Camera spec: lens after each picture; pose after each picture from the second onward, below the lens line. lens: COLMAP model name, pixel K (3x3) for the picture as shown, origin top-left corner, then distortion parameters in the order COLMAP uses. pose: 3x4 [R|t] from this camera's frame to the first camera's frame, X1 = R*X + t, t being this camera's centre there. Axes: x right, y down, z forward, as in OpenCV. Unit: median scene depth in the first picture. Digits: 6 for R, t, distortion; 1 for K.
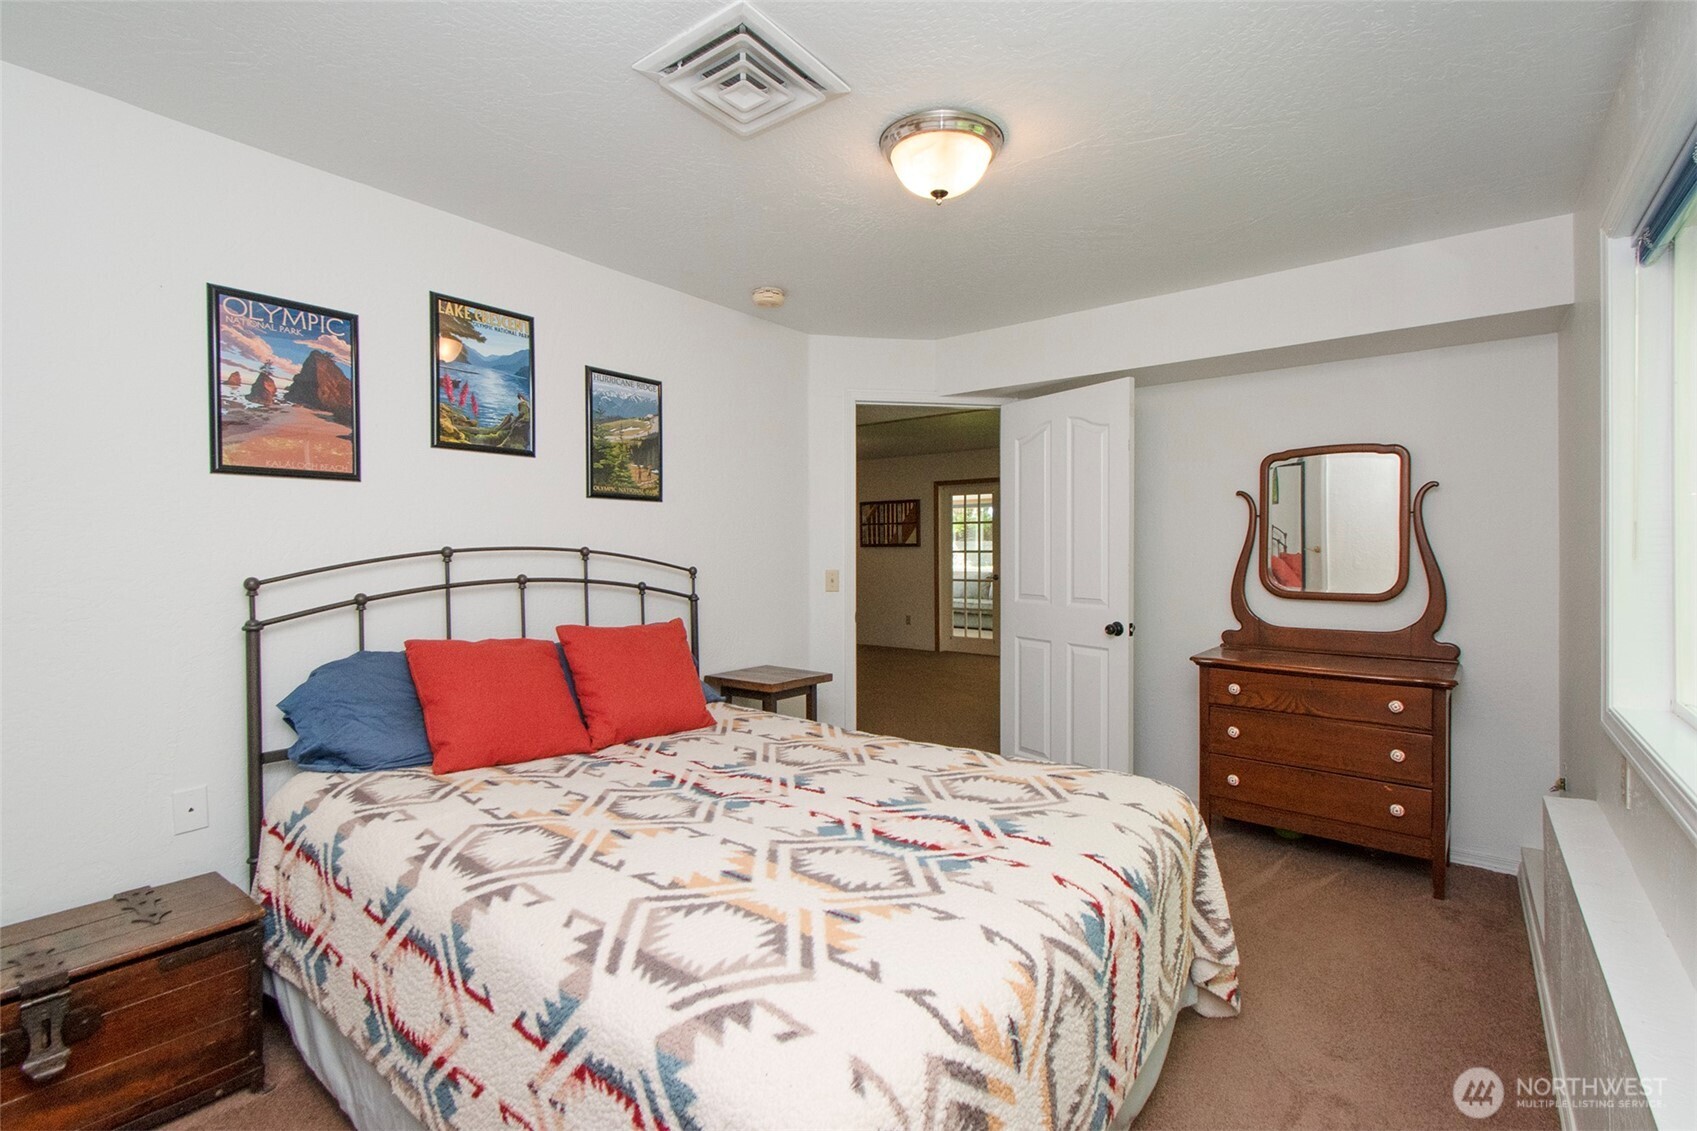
lens RADIAL K [[768.2, 0, 841.7], [0, 768.2, 574.1], [0, 0, 1]] dist [0.001446, 0.000199]
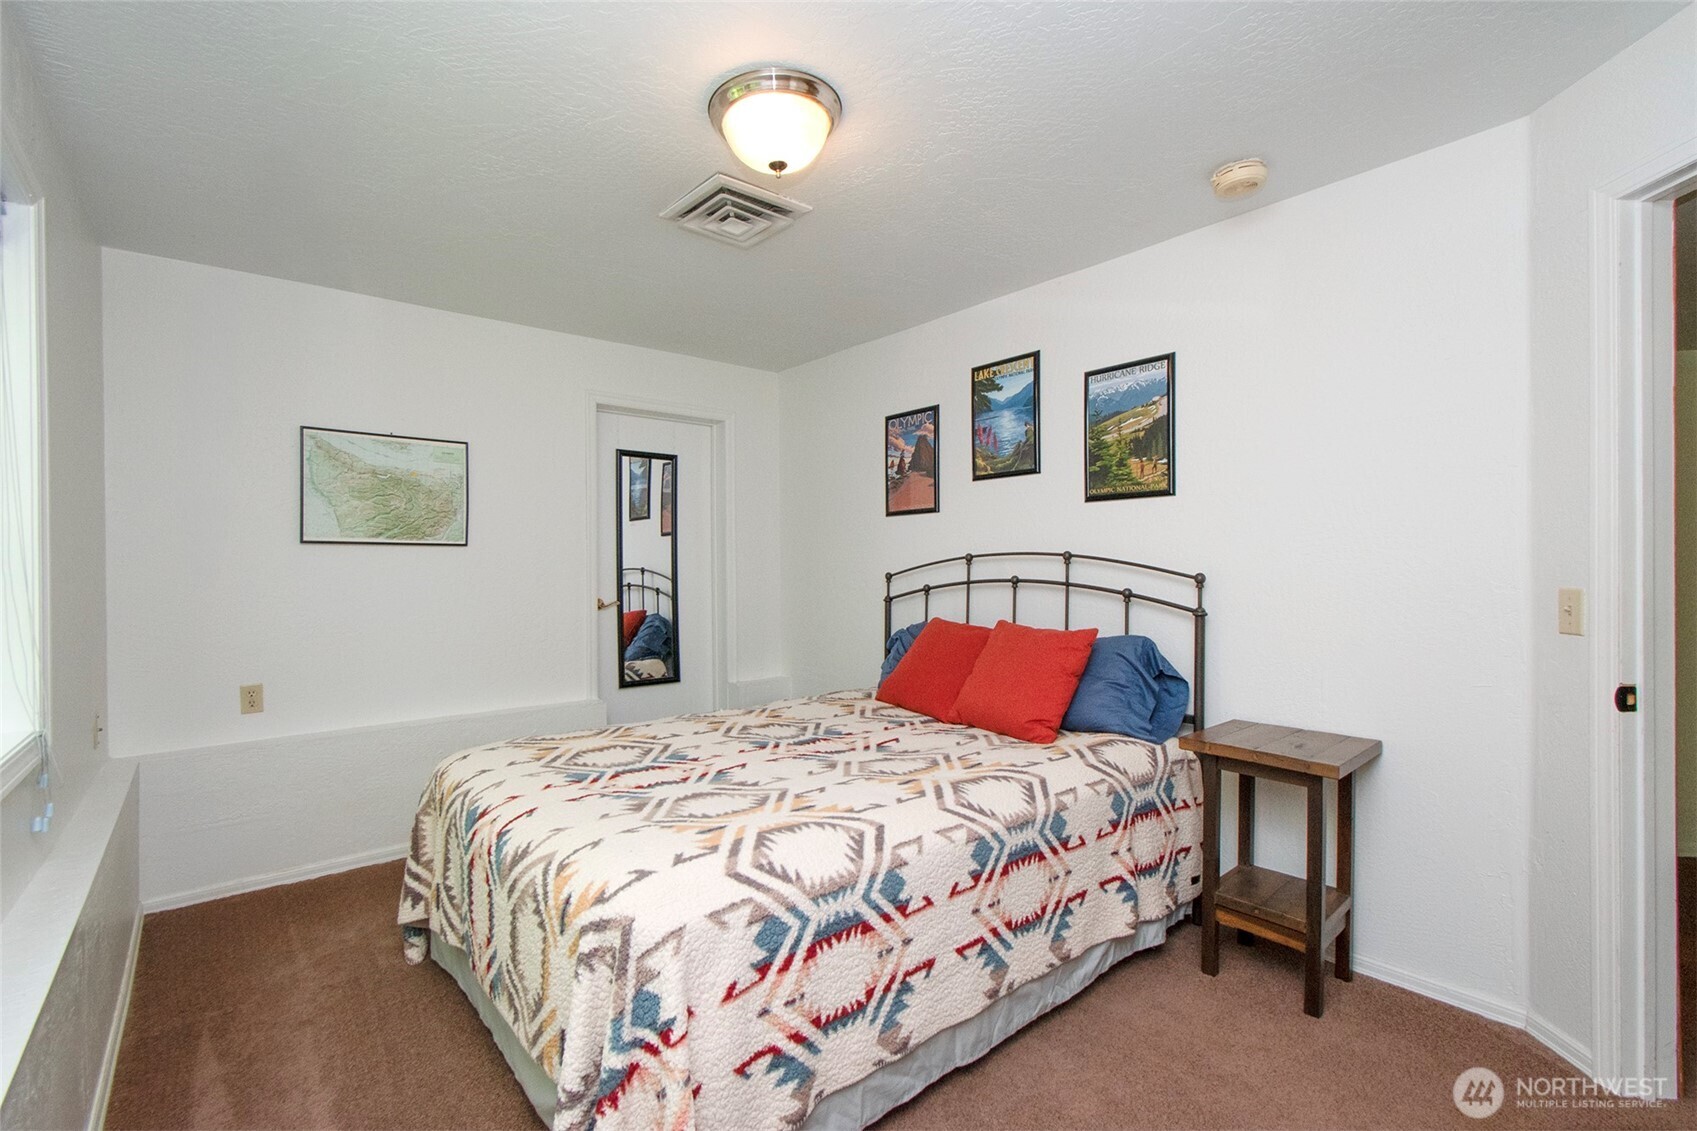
lens RADIAL K [[768.2, 0, 841.7], [0, 768.2, 574.1], [0, 0, 1]] dist [0.001446, 0.000199]
pose [[-0.219011, 0.013293, -0.975632, 0.813168], [-0.024680, 0.999512, 0.019158, -0.018384], [0.975410, 0.028274, -0.218576, 1.016898]]
